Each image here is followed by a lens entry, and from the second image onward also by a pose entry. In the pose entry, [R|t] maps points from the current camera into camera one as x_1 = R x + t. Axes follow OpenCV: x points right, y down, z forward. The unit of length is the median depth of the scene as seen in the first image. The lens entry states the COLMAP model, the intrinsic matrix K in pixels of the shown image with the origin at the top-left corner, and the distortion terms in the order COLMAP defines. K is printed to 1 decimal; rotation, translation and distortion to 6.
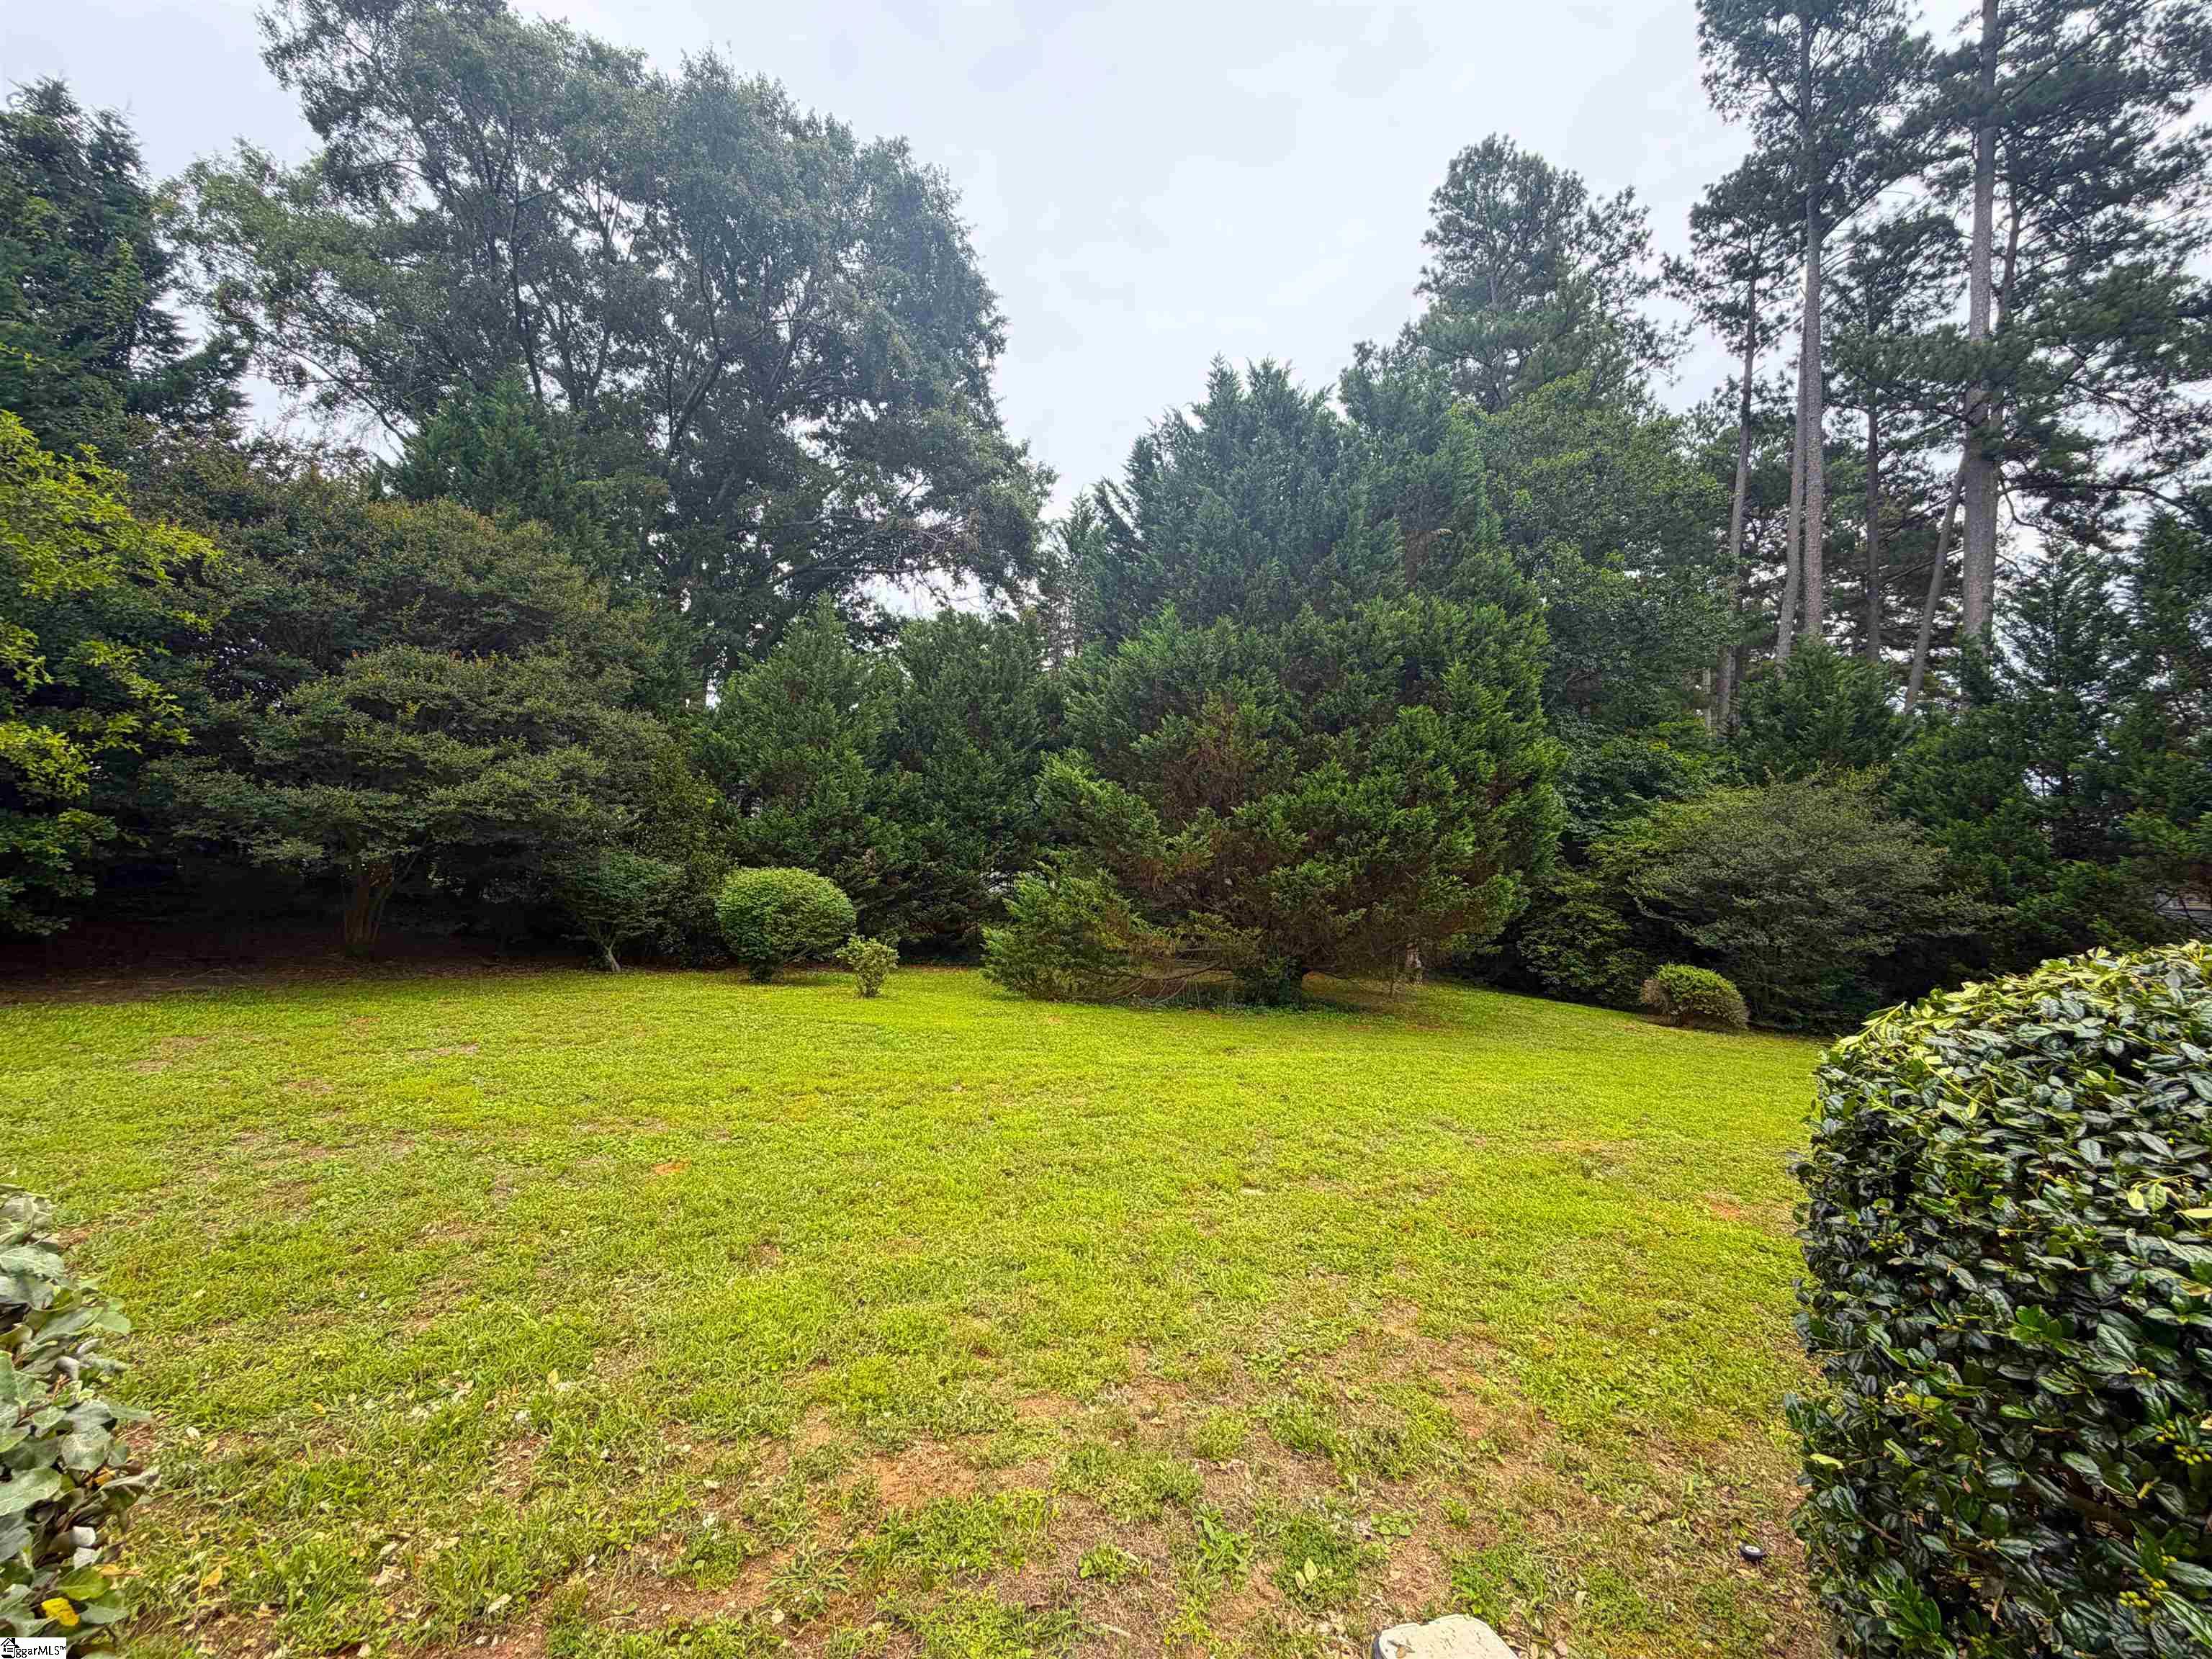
lens RADIAL K [[882.4, 0, 1107.1], [0, 882.4, 828.7], [0, 0, 1]] dist [0.001477, -0.000545]
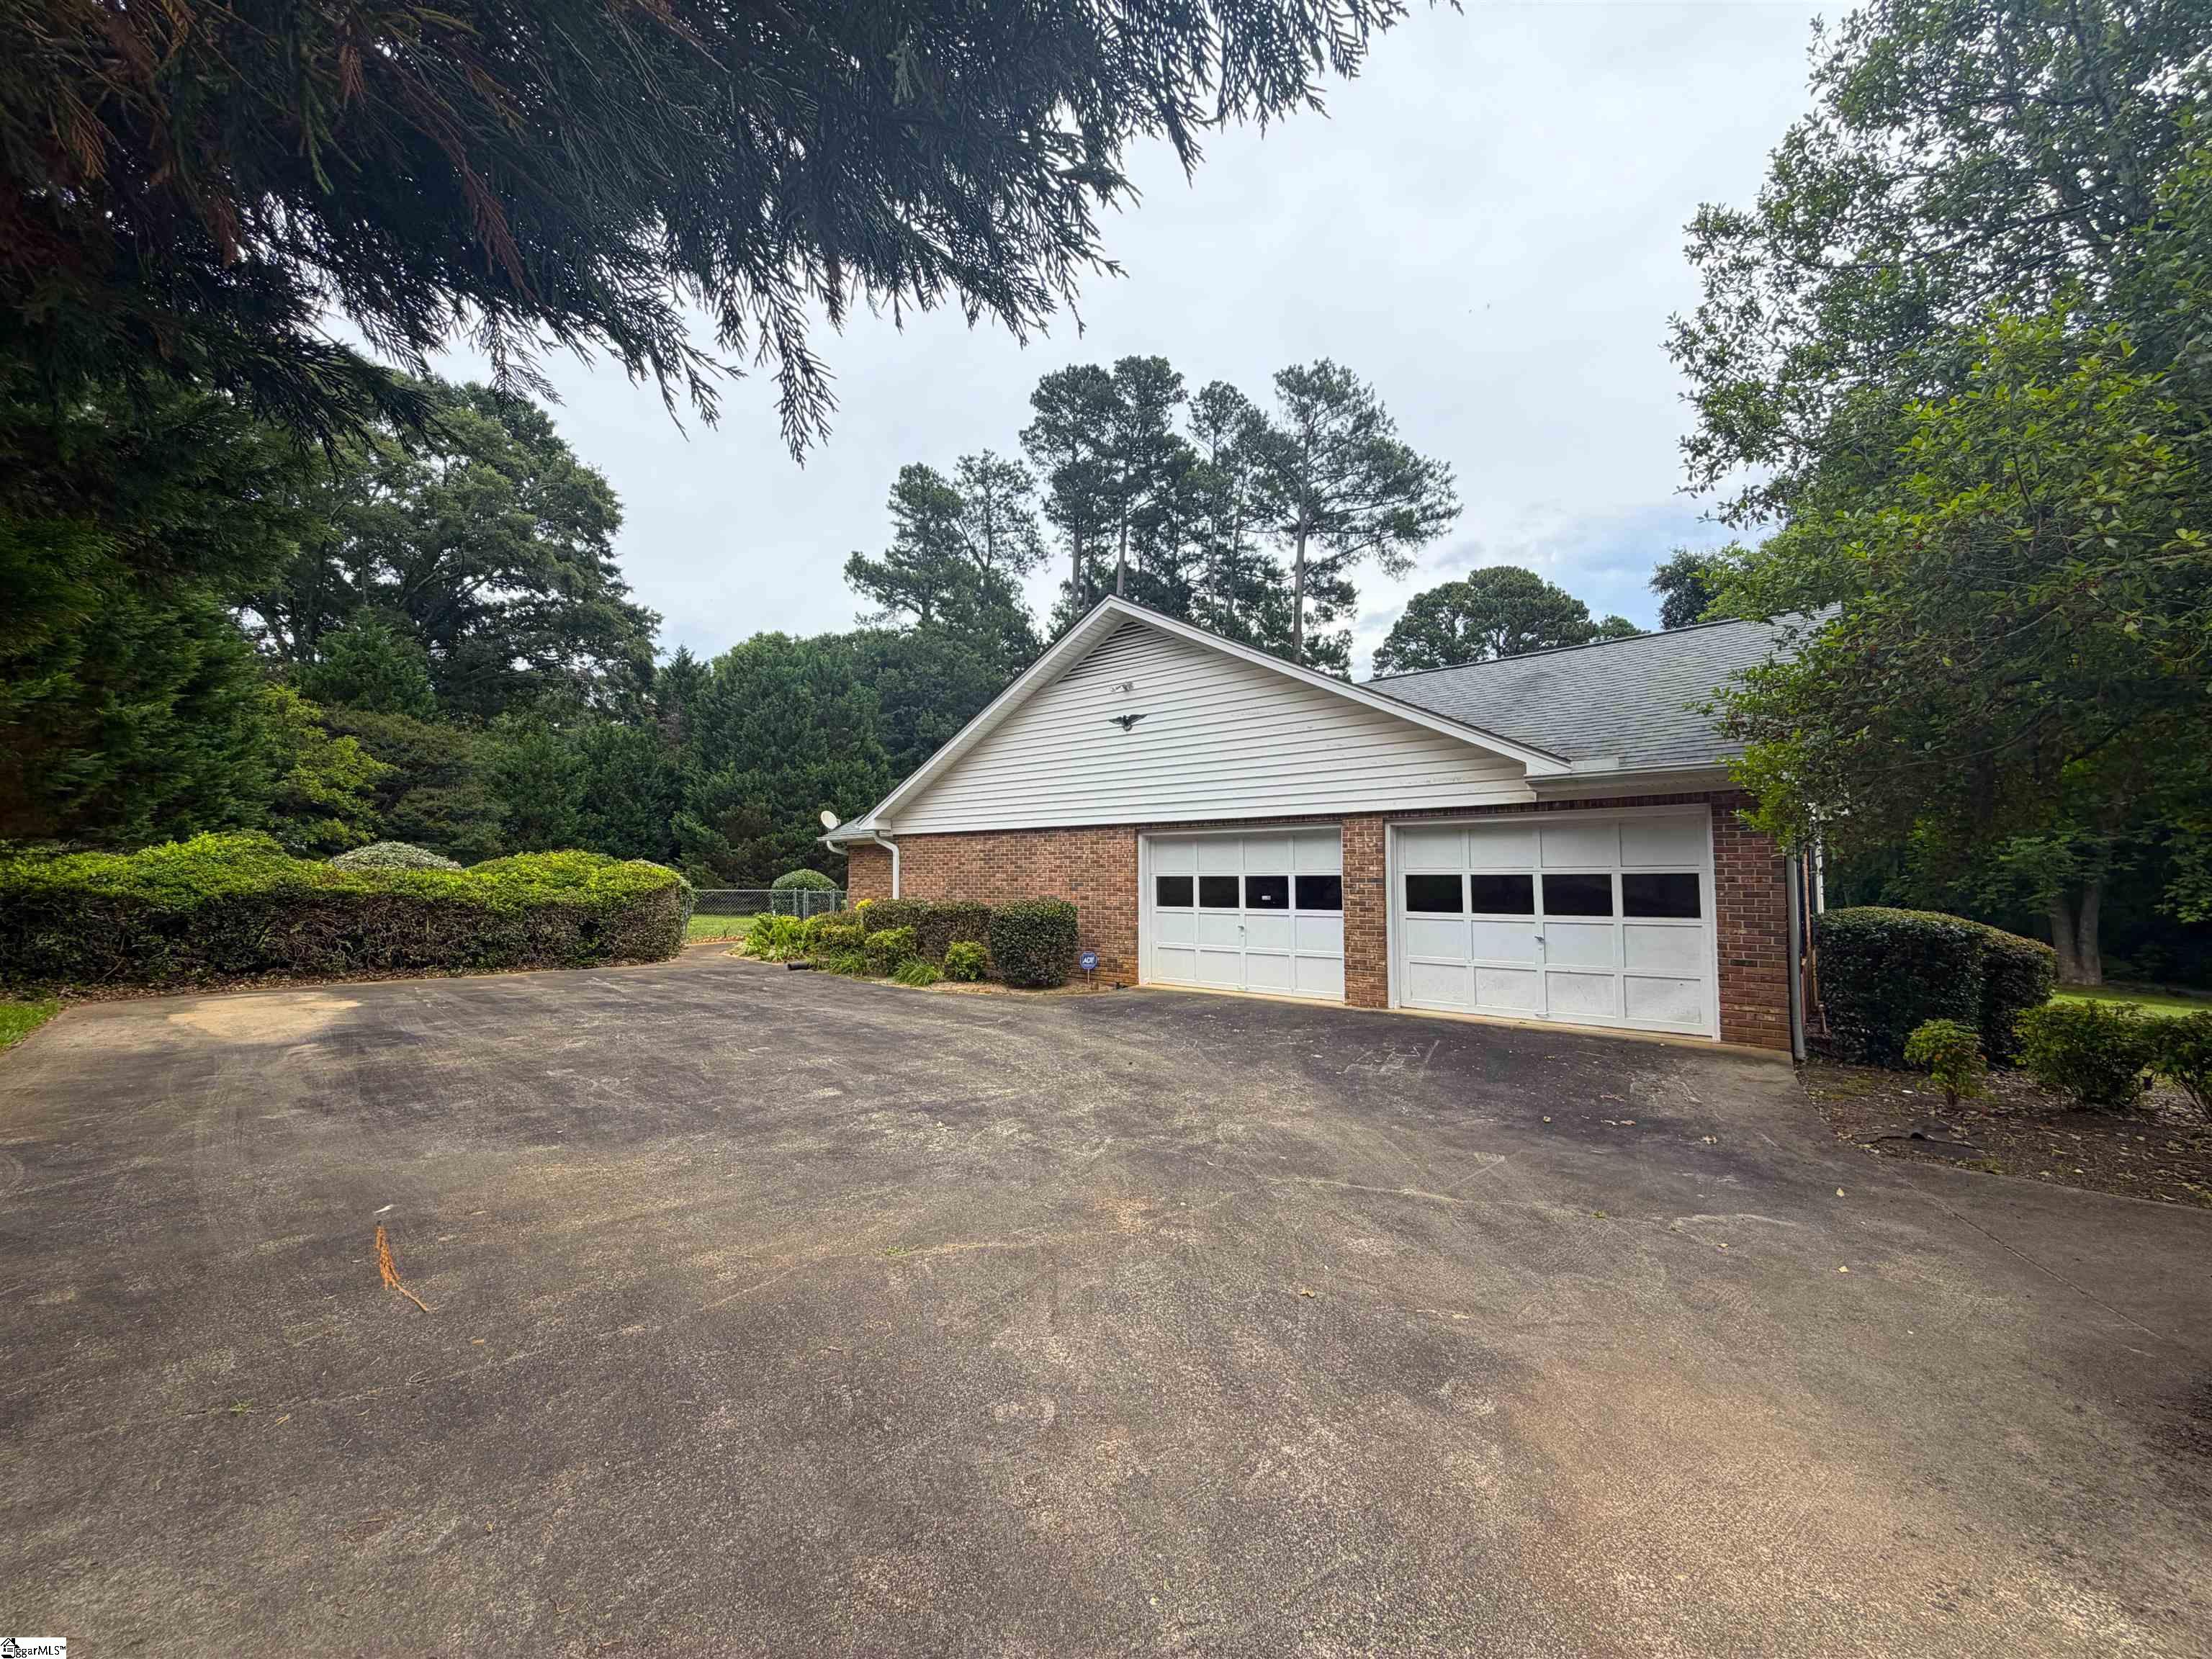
lens RADIAL K [[882.4, 0, 1111.4], [0, 882.4, 832.3], [0, 0, 1]] dist [0.001477, -0.000545]
pose [[0.894811, -0.008282, 0.446368, -0.096314], [-0.008584, 0.999324, 0.035750, -0.147646], [-0.446363, -0.035820, 0.894135, -1.915432]]
